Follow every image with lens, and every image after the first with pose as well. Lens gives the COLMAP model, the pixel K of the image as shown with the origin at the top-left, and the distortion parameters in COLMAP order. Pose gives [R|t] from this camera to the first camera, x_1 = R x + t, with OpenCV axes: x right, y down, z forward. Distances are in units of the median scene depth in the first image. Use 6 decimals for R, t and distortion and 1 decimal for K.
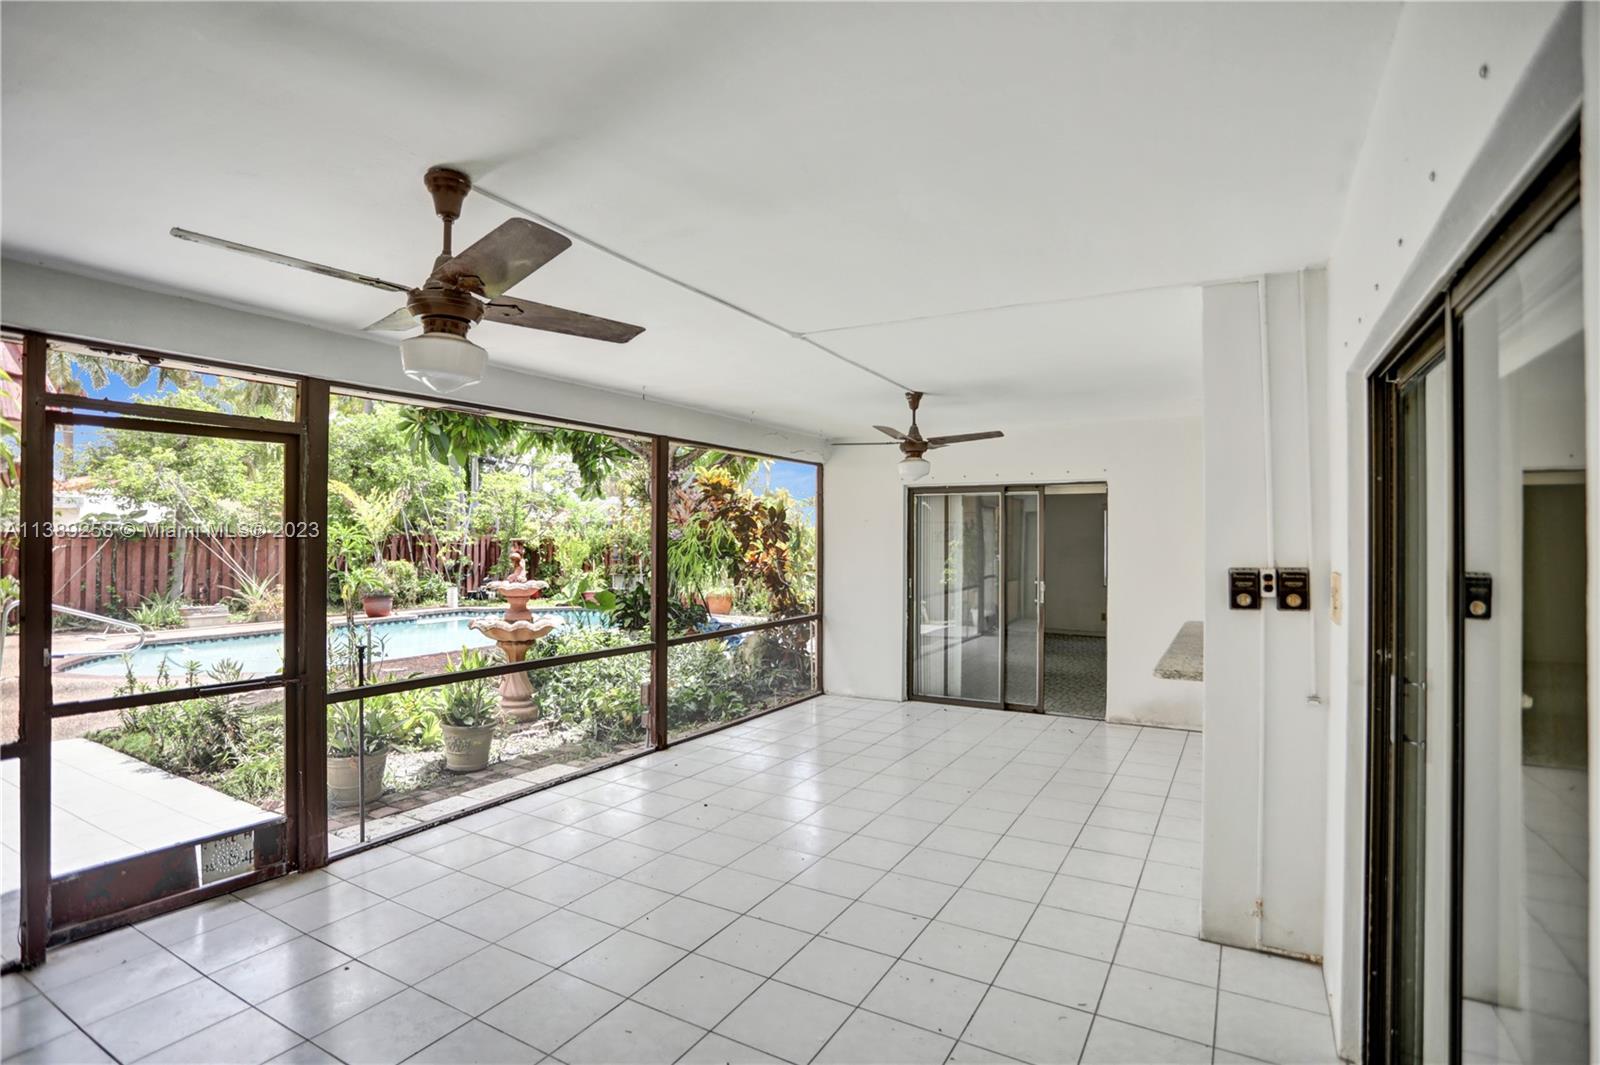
lens RADIAL K [[779.6, 0, 806.0], [0, 779.6, 530.8], [0, 0, 1]] dist [-0.057042, 0.020517]
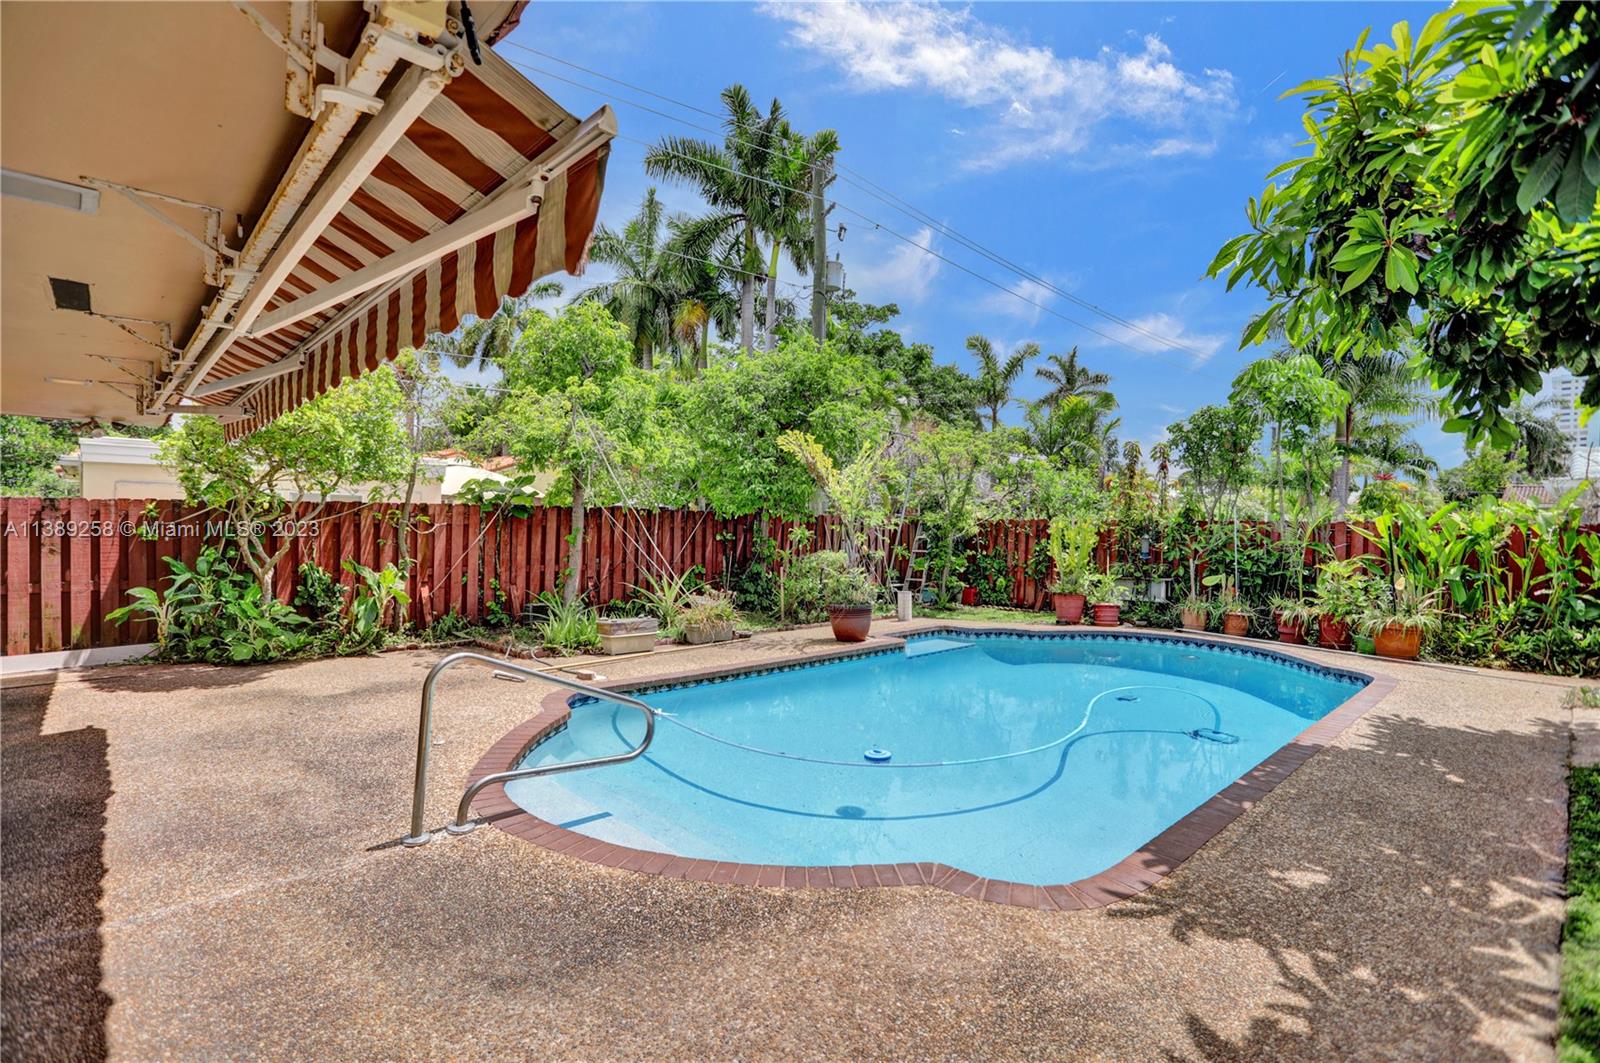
lens RADIAL K [[779.6, 0, 788.1], [0, 779.6, 523.1], [0, 0, 1]] dist [-0.057042, 0.020517]
pose [[0.954395, 0.017719, -0.298020, -0.418478], [-0.014256, 0.999803, 0.013788, 0.004288], [0.298206, -0.008910, 0.954460, 0.360858]]
